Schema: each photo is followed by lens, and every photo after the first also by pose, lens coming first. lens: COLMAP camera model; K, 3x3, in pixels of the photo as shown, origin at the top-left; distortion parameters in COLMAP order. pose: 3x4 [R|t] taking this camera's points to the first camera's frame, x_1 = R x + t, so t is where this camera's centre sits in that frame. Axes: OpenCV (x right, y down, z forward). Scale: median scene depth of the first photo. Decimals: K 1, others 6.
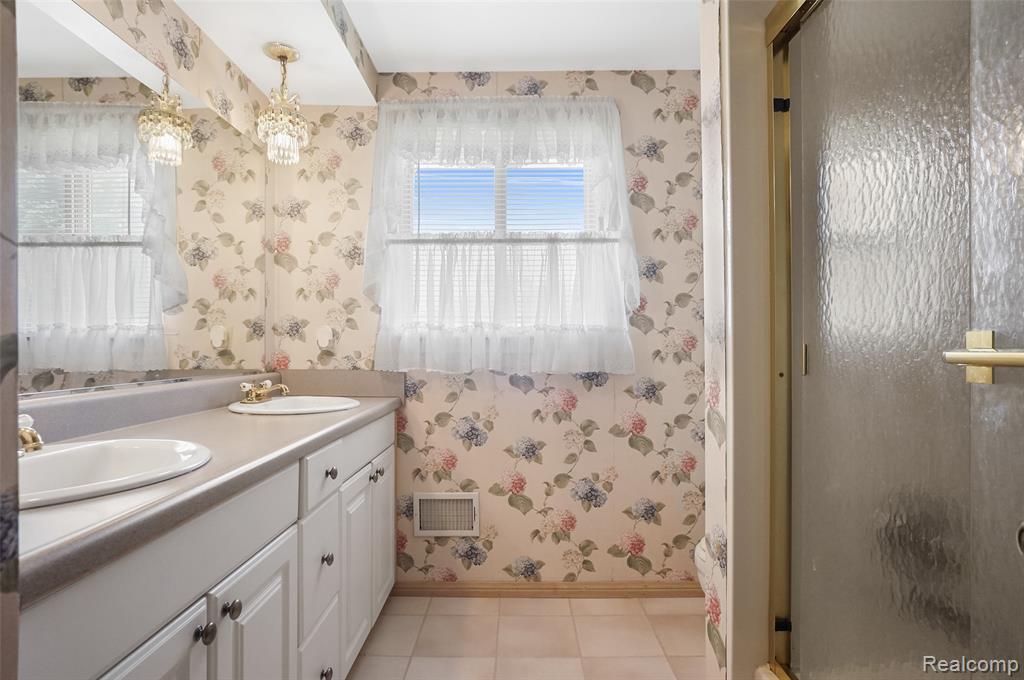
lens RADIAL K [[557.2, 0, 519.4], [0, 557.2, 343.5], [0, 0, 1]] dist [-0.045990, 0.024000]
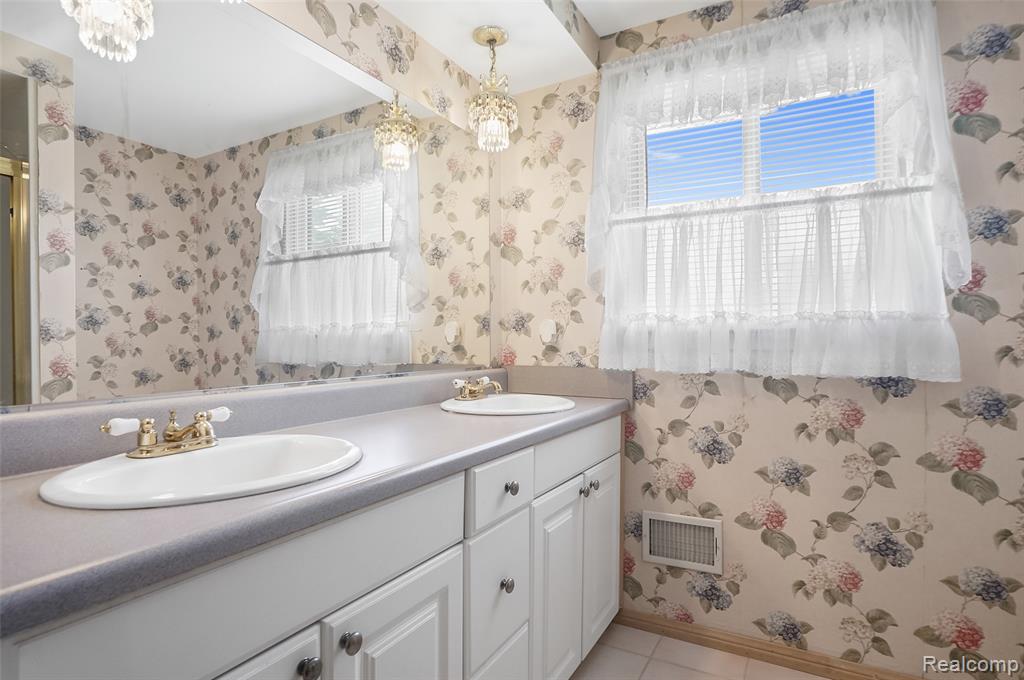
lens RADIAL K [[556.1, 0, 503.6], [0, 556.1, 338.3], [0, 0, 1]] dist [-0.041753, 0.019402]
pose [[0.867168, -0.004761, -0.497993, 0.053497], [0.006089, 0.999981, 0.001043, -0.001939], [0.497978, -0.003937, 0.867181, 0.144504]]
